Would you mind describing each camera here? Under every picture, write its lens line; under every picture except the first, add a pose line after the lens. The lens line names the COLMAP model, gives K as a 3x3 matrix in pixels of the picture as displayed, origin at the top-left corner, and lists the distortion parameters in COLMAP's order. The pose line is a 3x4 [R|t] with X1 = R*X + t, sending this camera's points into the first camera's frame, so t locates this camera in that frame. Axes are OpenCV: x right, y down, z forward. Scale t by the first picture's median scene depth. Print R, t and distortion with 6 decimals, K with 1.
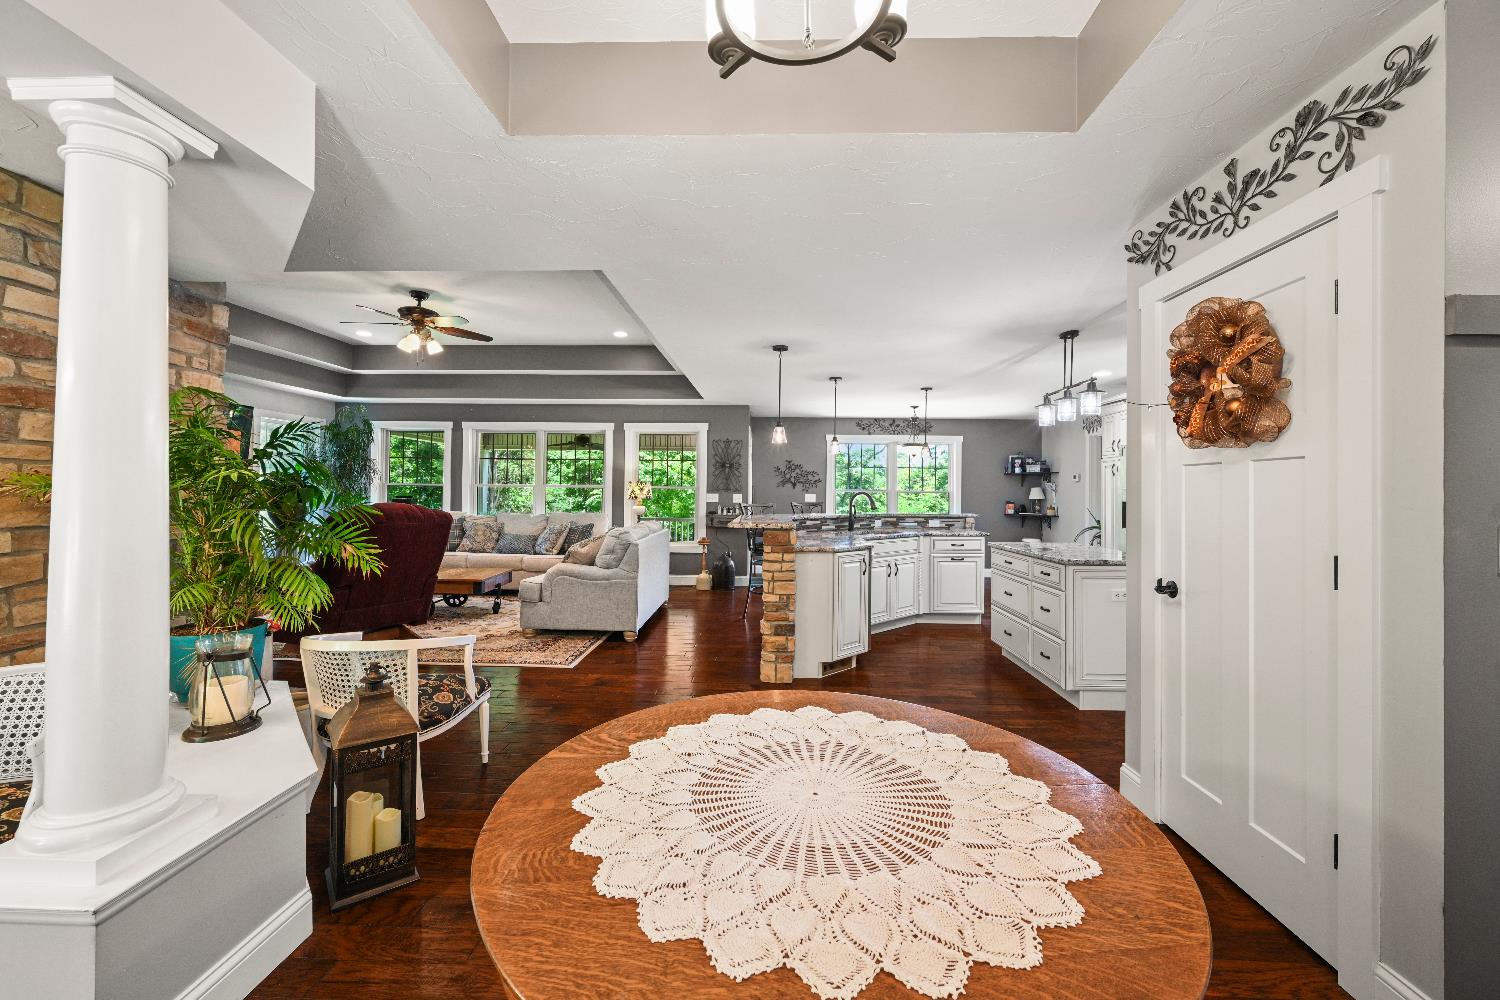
lens RADIAL K [[599.2, 0, 746.7], [0, 599.2, 492.0], [0, 0, 1]] dist [0.001112, -0.000520]
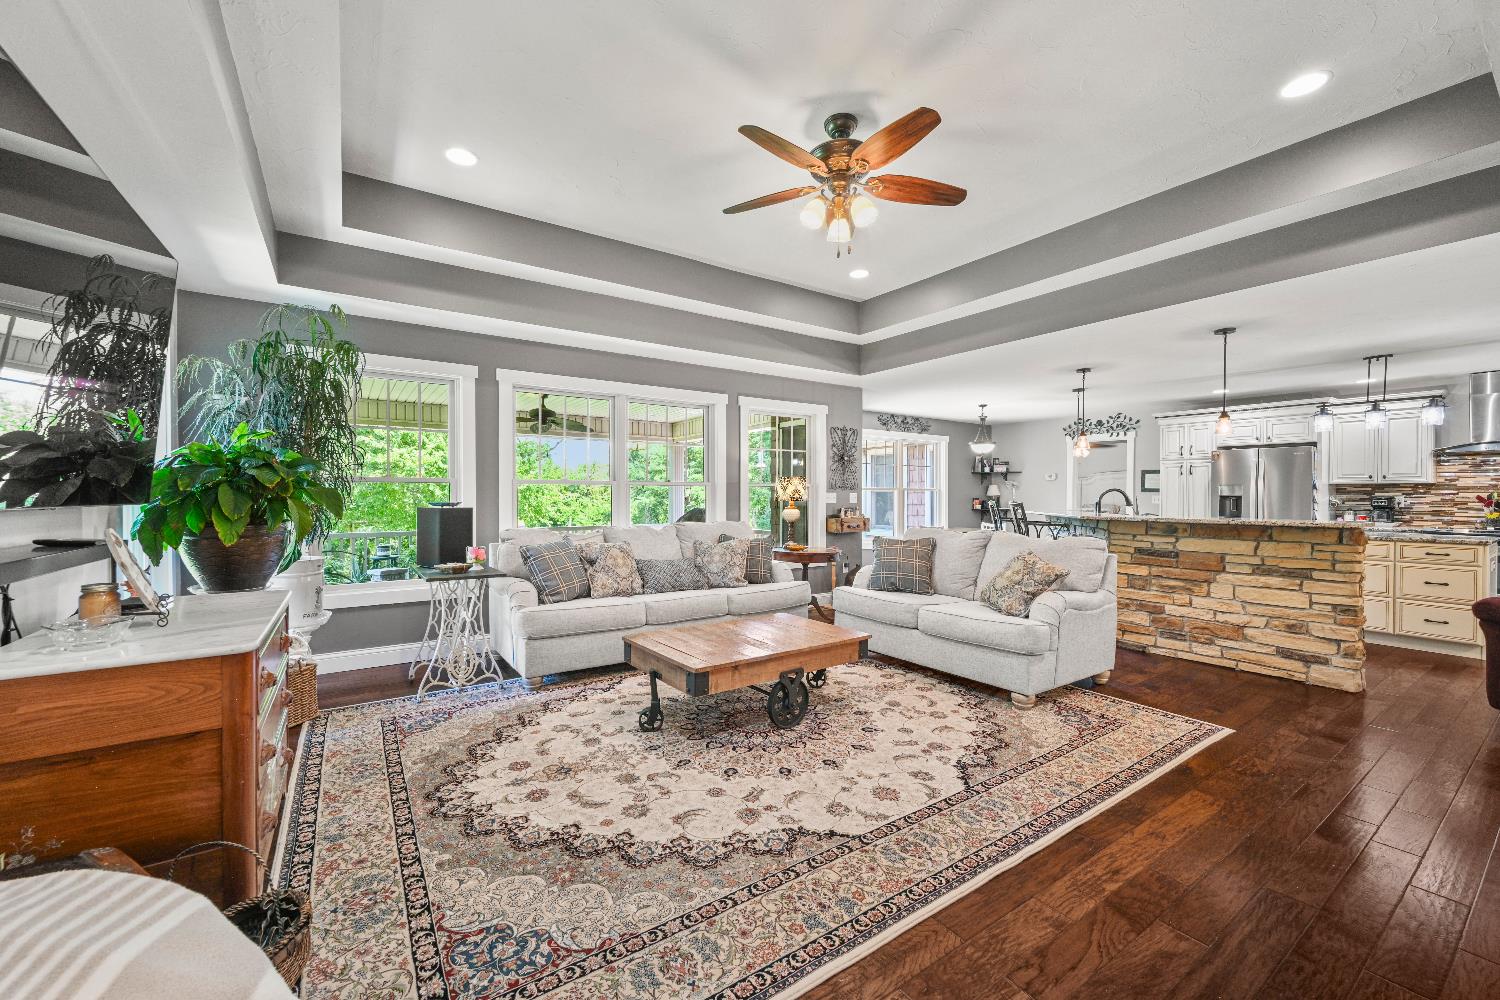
lens RADIAL K [[599.2, 0, 749.8], [0, 599.2, 500.1], [0, 0, 1]] dist [0.001112, -0.000520]
pose [[0.796904, -0.015577, 0.603905, -0.795471], [0.006739, 0.999835, 0.016897, -0.001961], [-0.604068, -0.009395, 0.796877, 0.519224]]
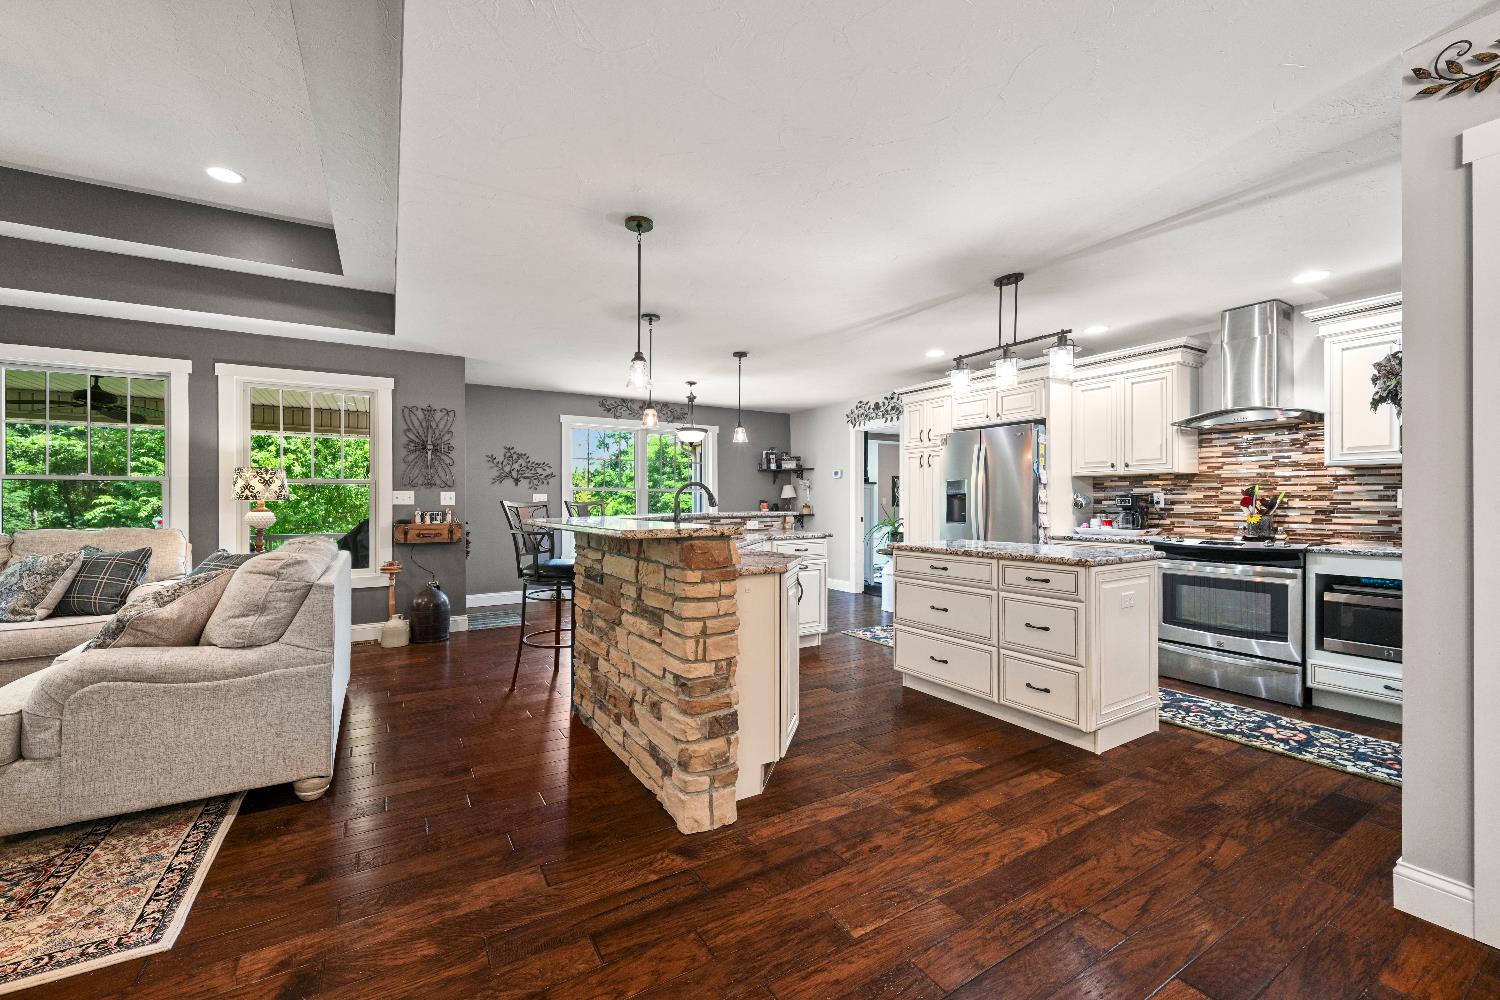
lens RADIAL K [[599.2, 0, 746.9], [0, 599.2, 502.5], [0, 0, 1]] dist [0.001112, -0.000520]
pose [[0.833970, -0.012058, 0.551678, -0.131811], [0.009808, 0.999927, 0.007028, 0.017599], [-0.551723, -0.000450, 0.834028, 0.341484]]
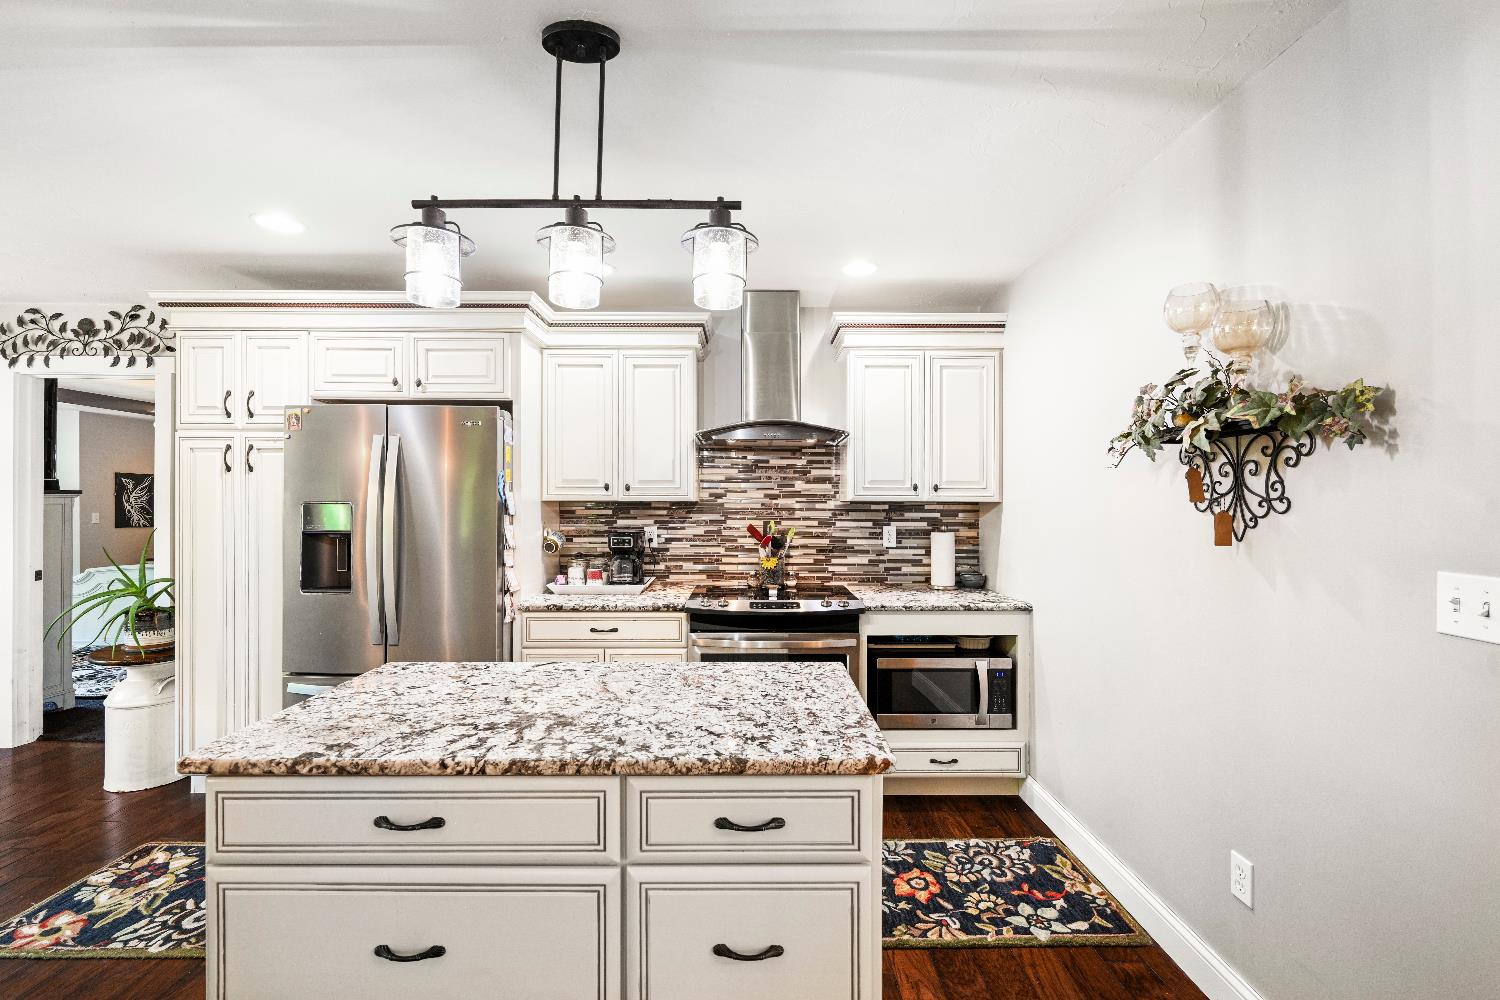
lens RADIAL K [[639.8, 0, 751.7], [0, 639.8, 503.1], [0, 0, 1]] dist [-0.003991, 0.001383]
pose [[-0.048856, -0.011025, 0.998745, 0.118112], [-0.002284, 0.999938, 0.010927, -0.009679], [-0.998803, -0.001748, -0.048878, 0.601618]]
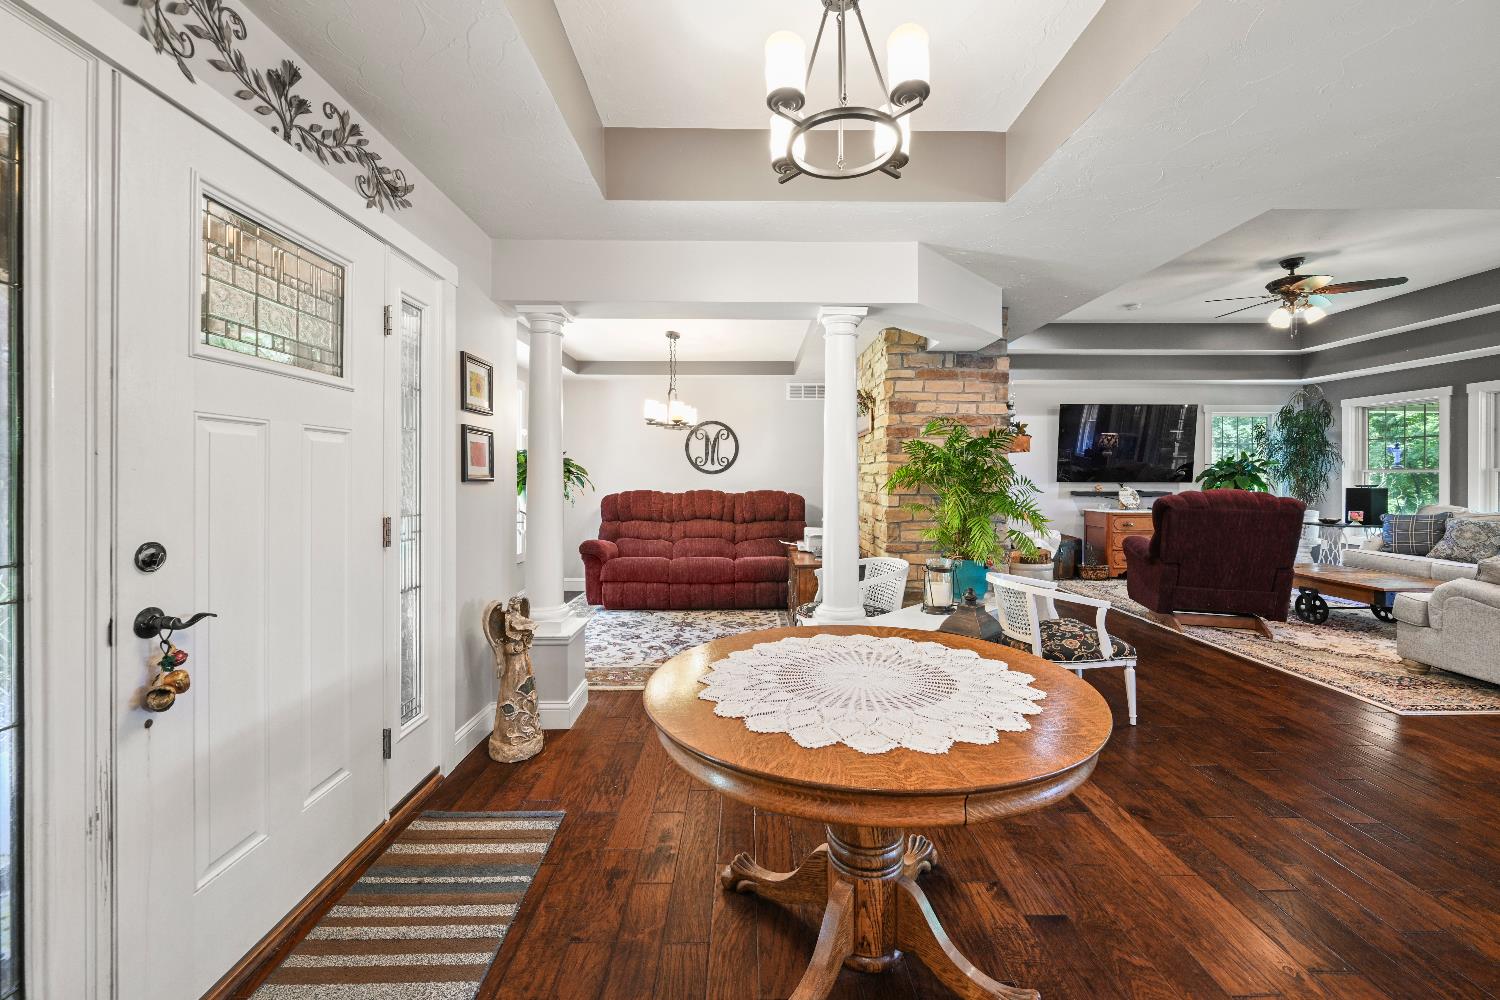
lens RADIAL K [[599.2, 0, 757.4], [0, 599.2, 477.6], [0, 0, 1]] dist [0.001112, -0.000520]
pose [[0.056016, -0.010284, -0.998377, 0.267247], [-0.000260, 0.999947, -0.010315, 0.007117], [0.998430, 0.000838, 0.056010, 0.114392]]
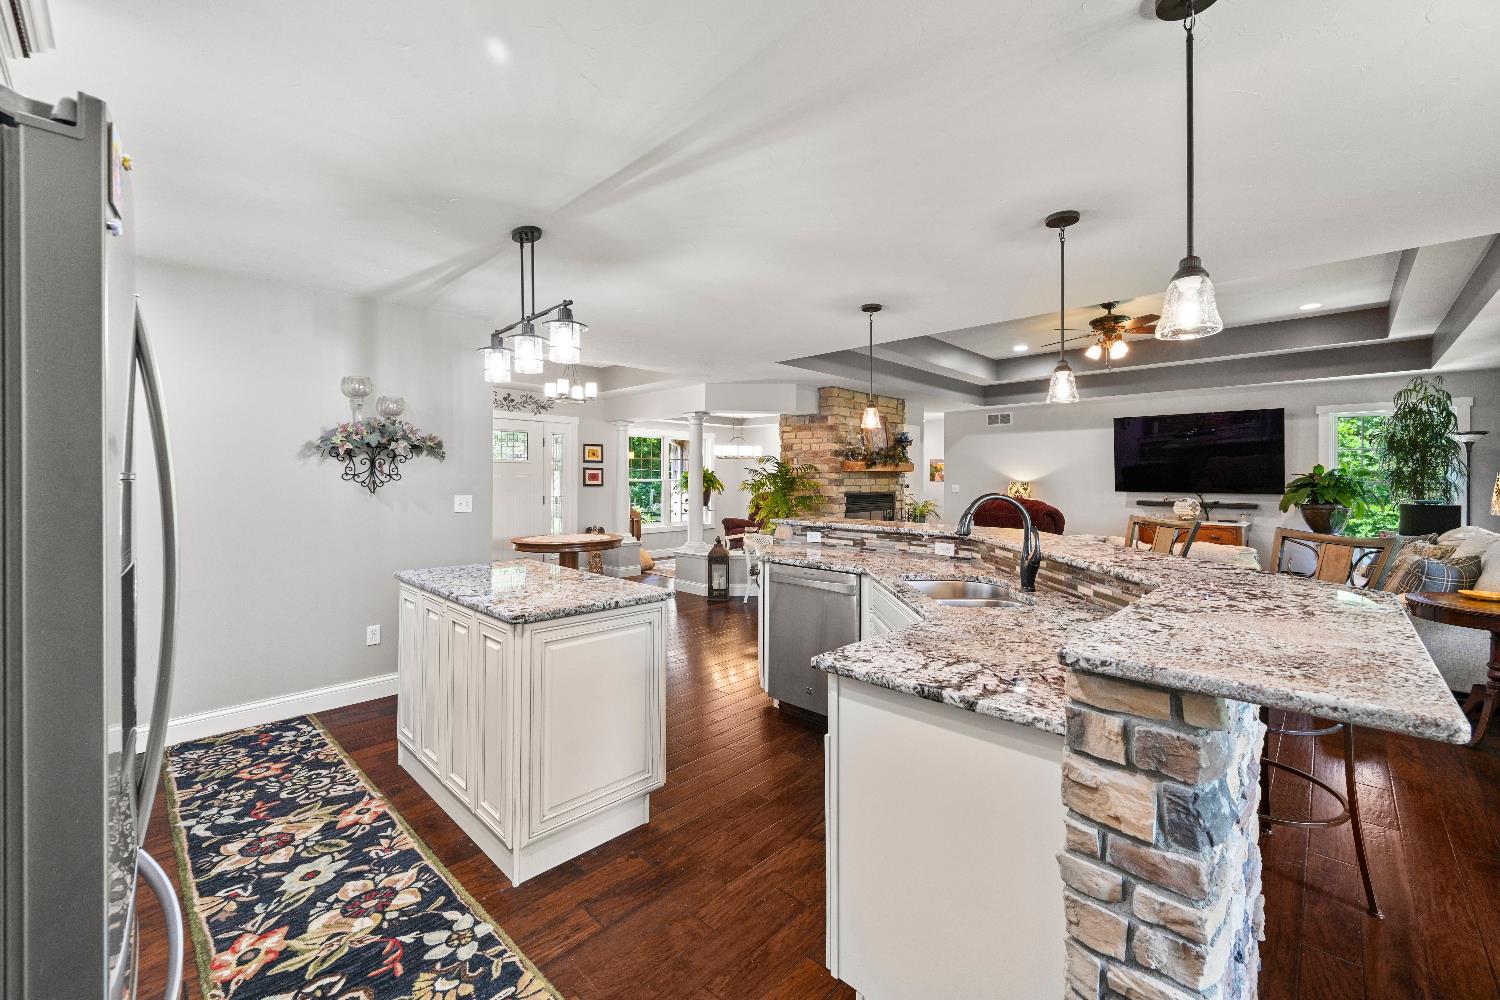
lens RADIAL K [[599.2, 0, 758.3], [0, 599.2, 480.2], [0, 0, 1]] dist [0.001112, -0.000520]
pose [[-0.653509, -0.011577, -0.756830, 0.547976], [-0.011722, 0.999918, -0.005174, -0.005069], [0.756828, 0.005490, -0.653591, 1.030608]]
